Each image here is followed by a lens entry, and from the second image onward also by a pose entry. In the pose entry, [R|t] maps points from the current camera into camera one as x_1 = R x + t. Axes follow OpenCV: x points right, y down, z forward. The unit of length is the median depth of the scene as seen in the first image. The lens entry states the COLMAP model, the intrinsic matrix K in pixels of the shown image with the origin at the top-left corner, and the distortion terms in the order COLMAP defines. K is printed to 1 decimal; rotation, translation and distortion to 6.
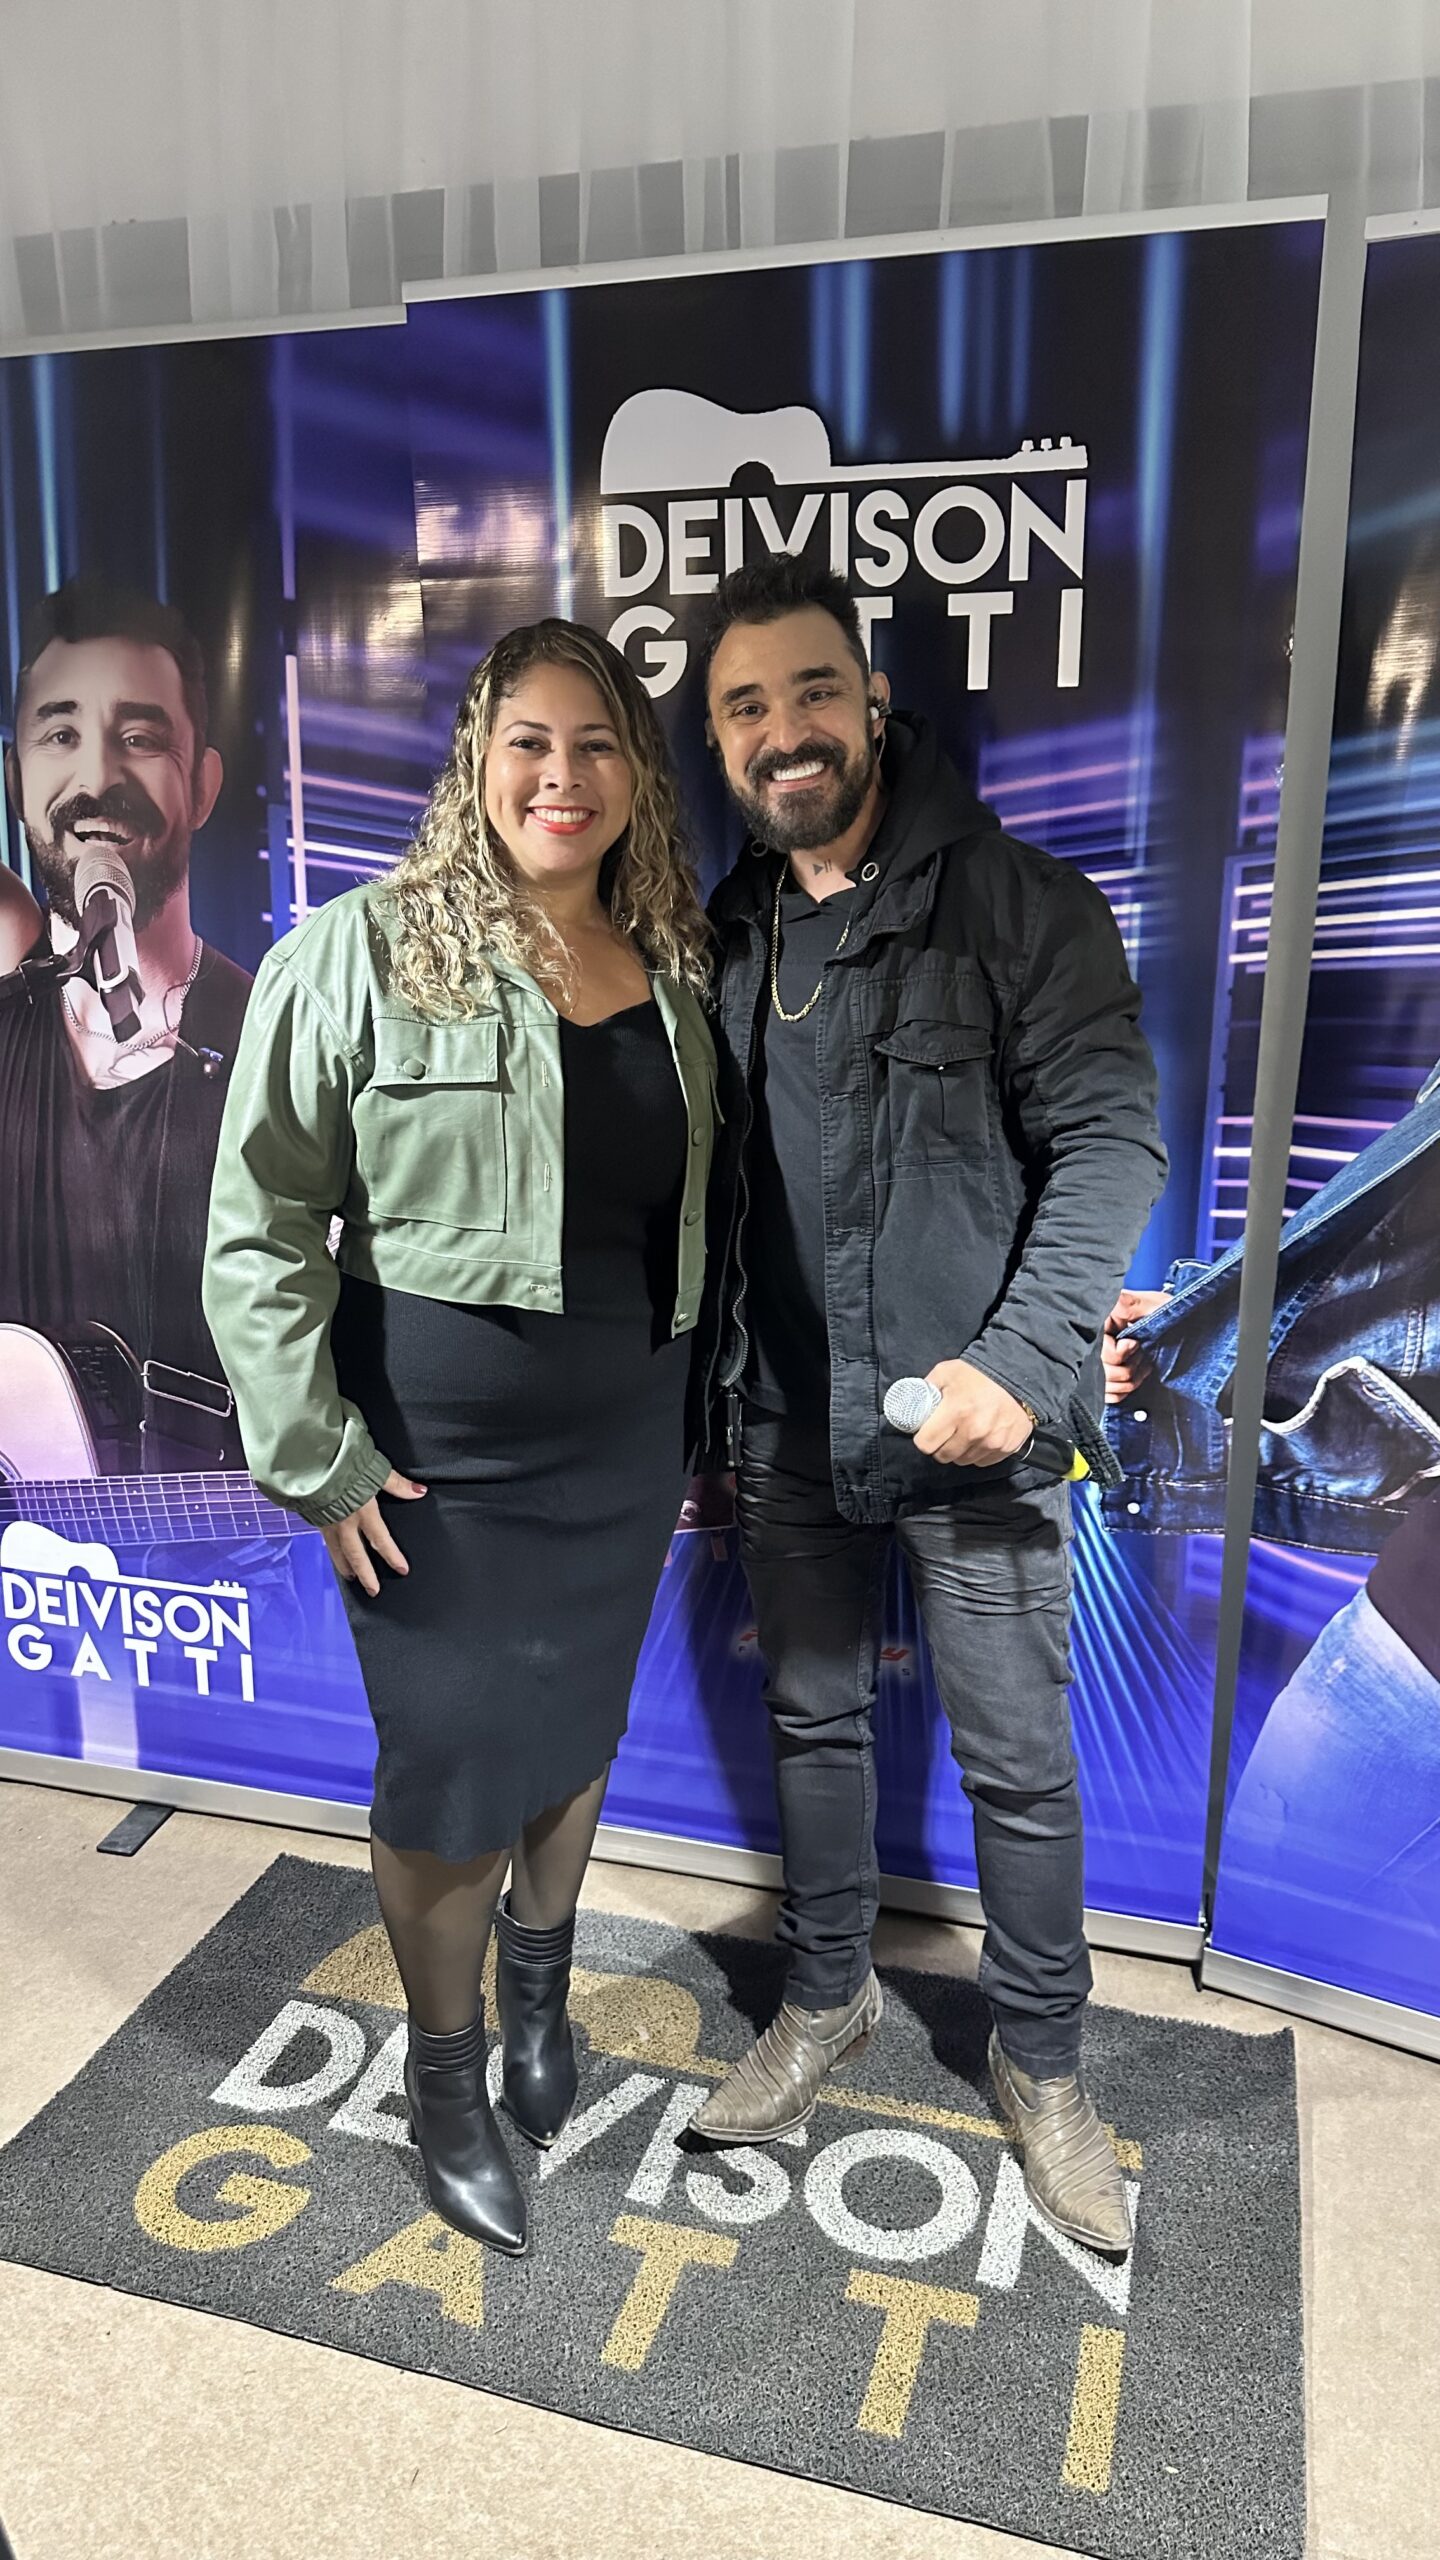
lens RADIAL K [[1858.2, 0, 696.1], [0, 1858.2, 1277.1], [0, 0, 1]] dist [0.012929, -0.033853]
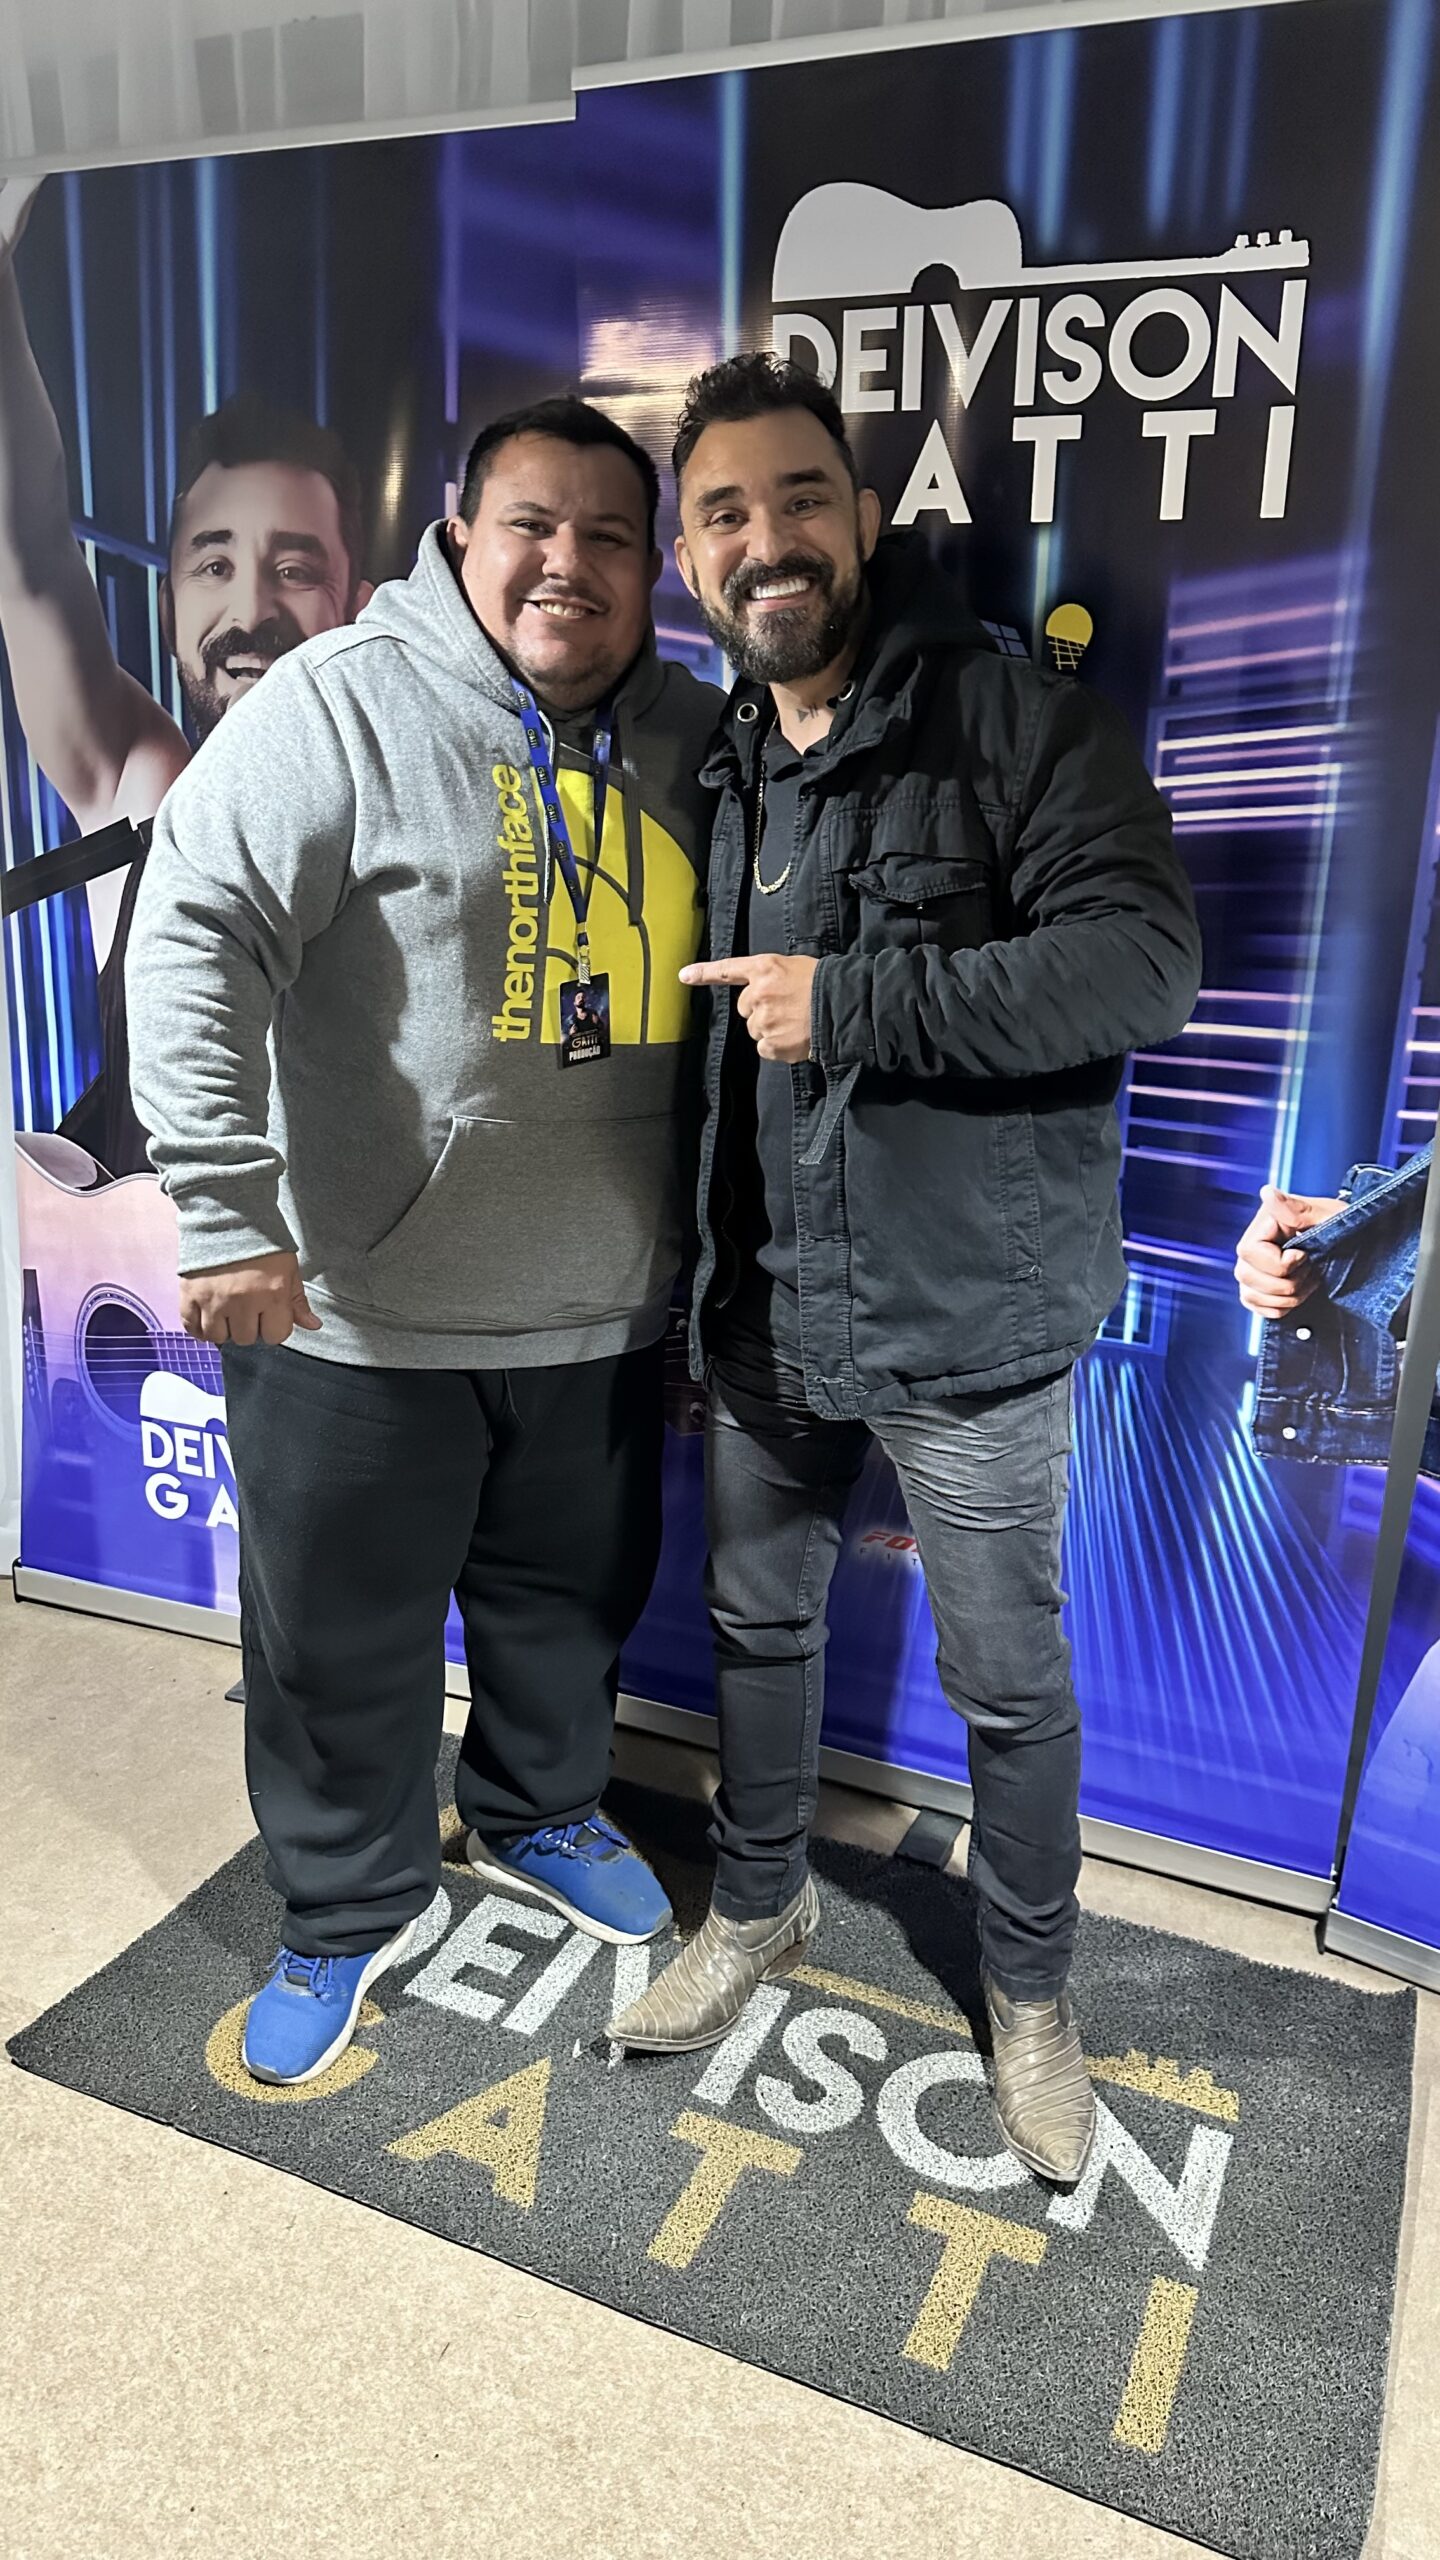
lens RADIAL K [[1858.2, 0, 699.6], [0, 1858.2, 1288.4], [0, 0, 1]] dist [0.012929, -0.033853]
pose [[0.991511, 0.061431, -0.114599, 0.051288], [-0.054729, 0.996652, 0.060741, 0.014095], [0.117947, -0.053953, 0.991553, 0.055415]]
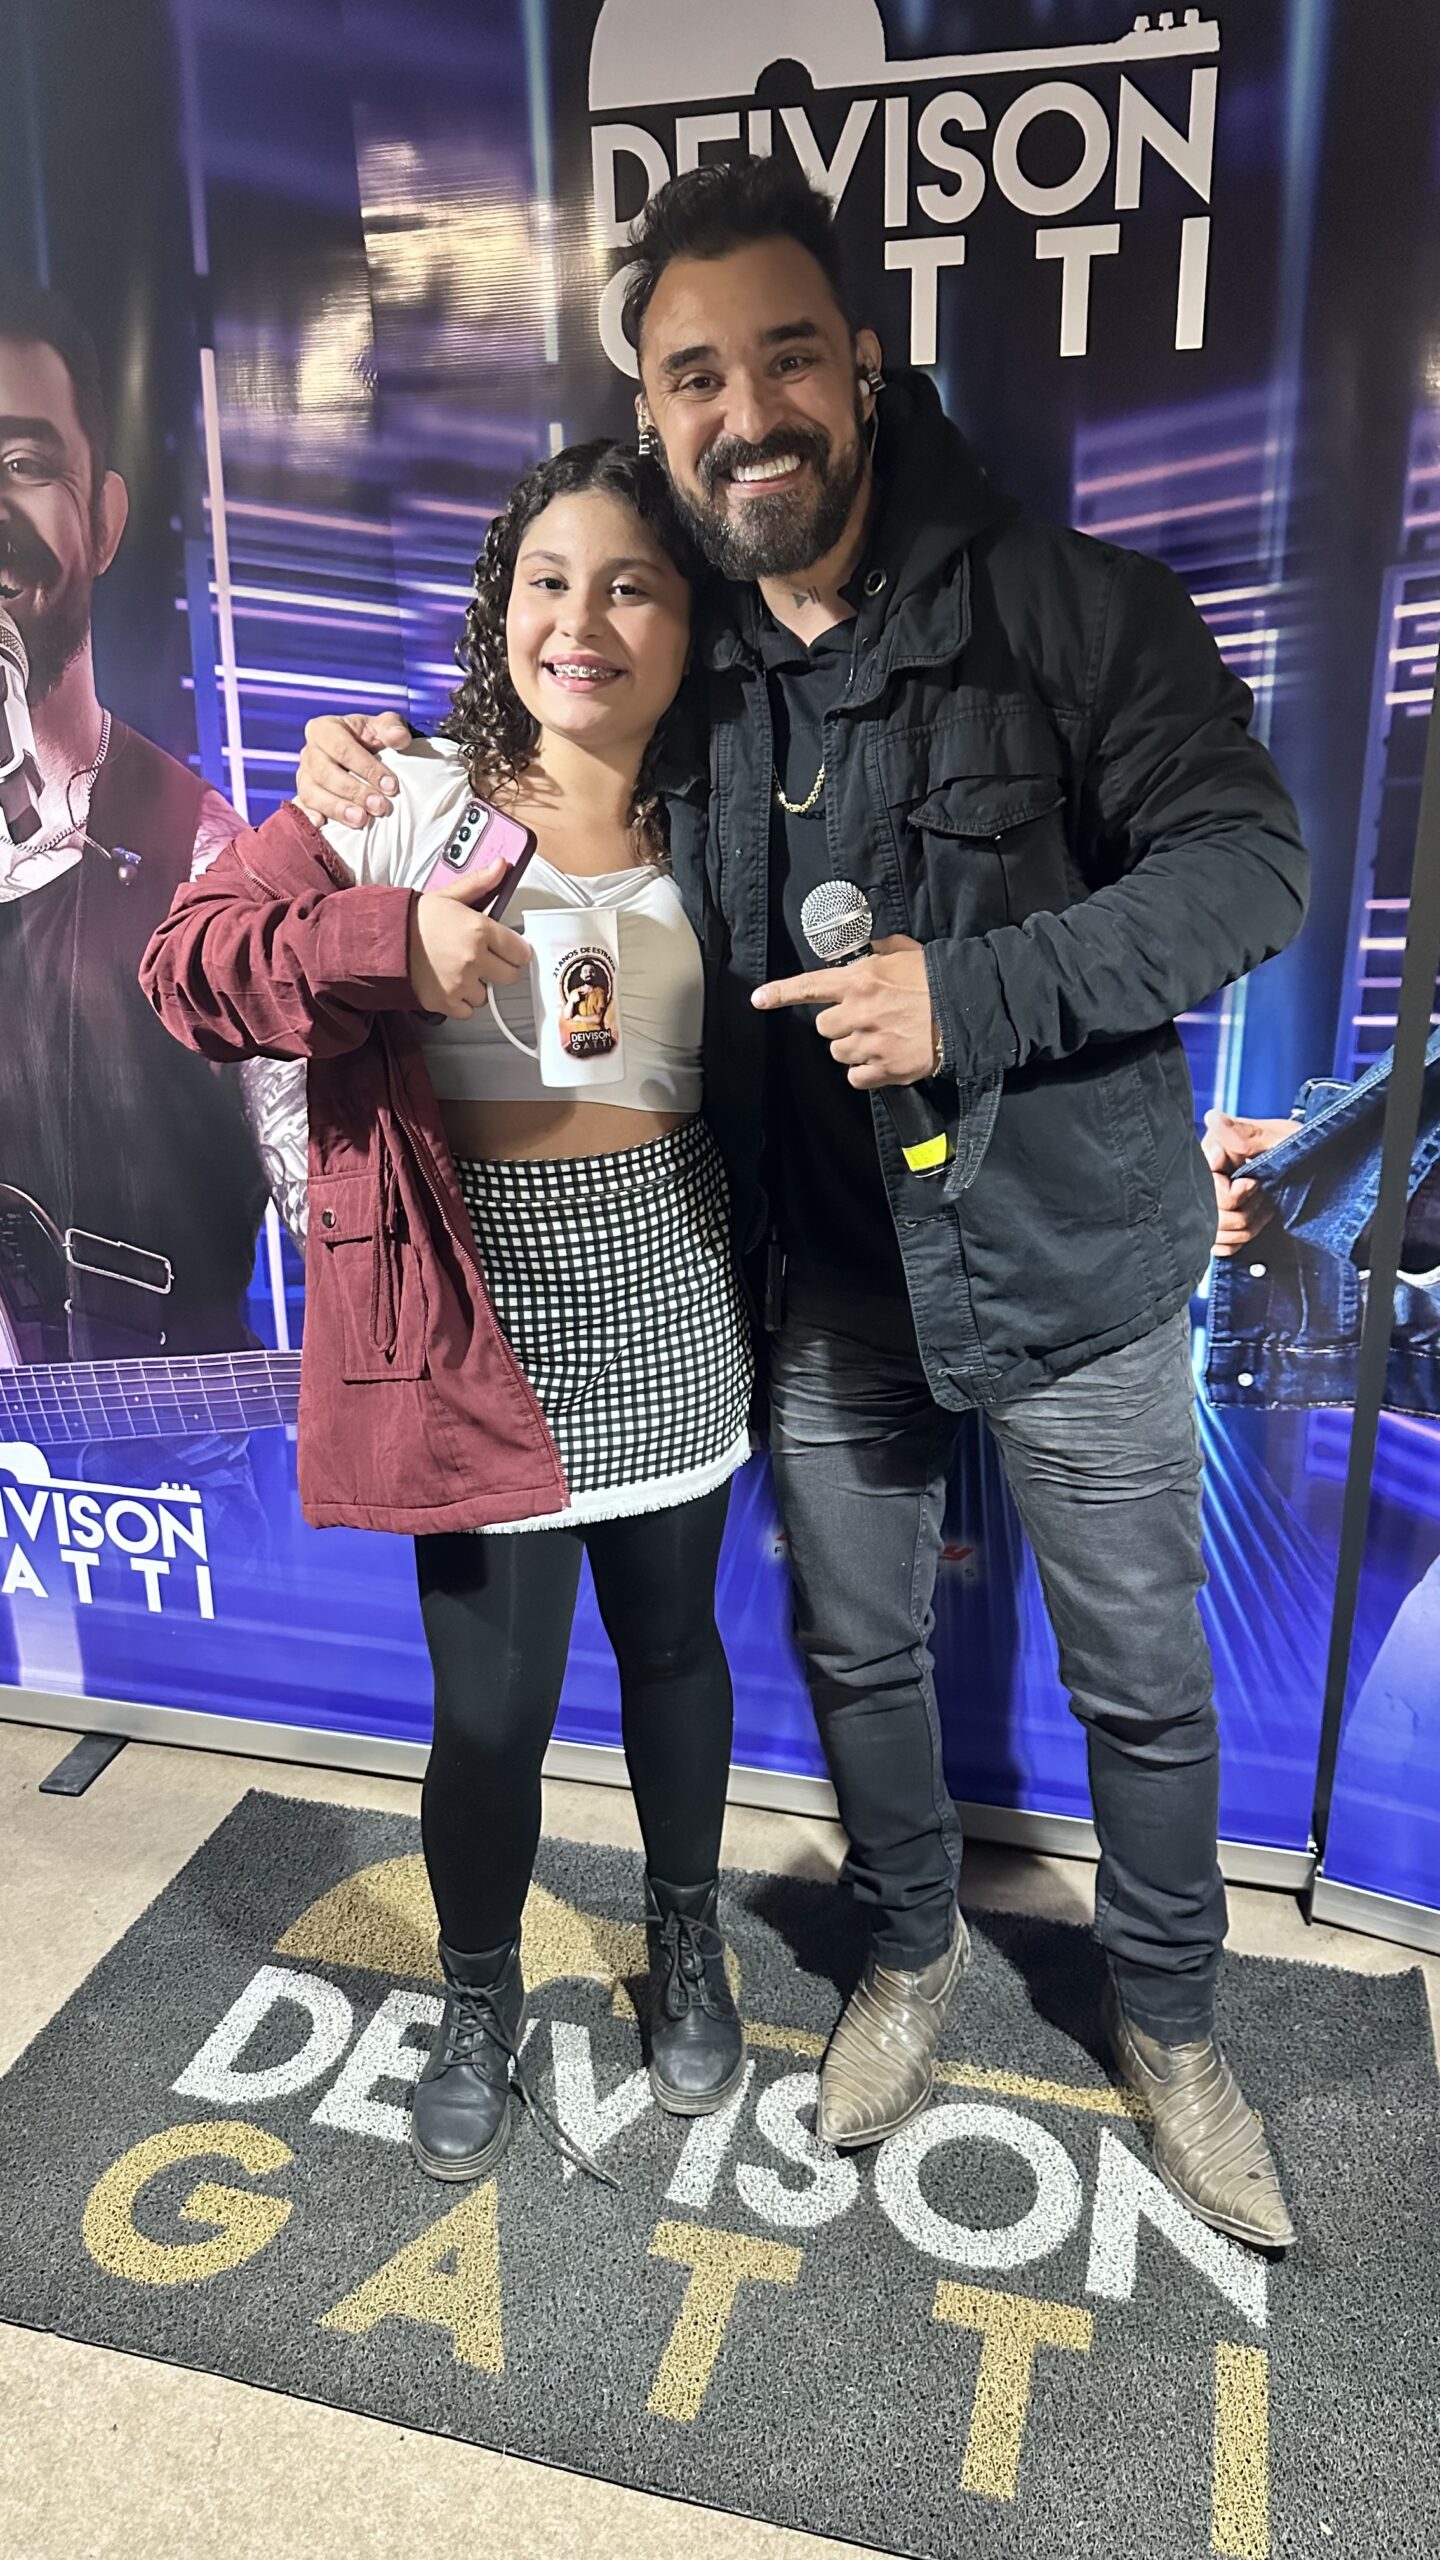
lens RADIAL K [[1858.2, 0, 716.4], [0, 1858.2, 1294.1], [0, 0, 1]] dist [0.012929, -0.033853]
pose [[0.999508, -0.019817, 0.024311, -0.027598], [0.017858, 0.996770, 0.078305, 0.017226], [-0.025785, -0.077832, 0.996633, 0.185784]]
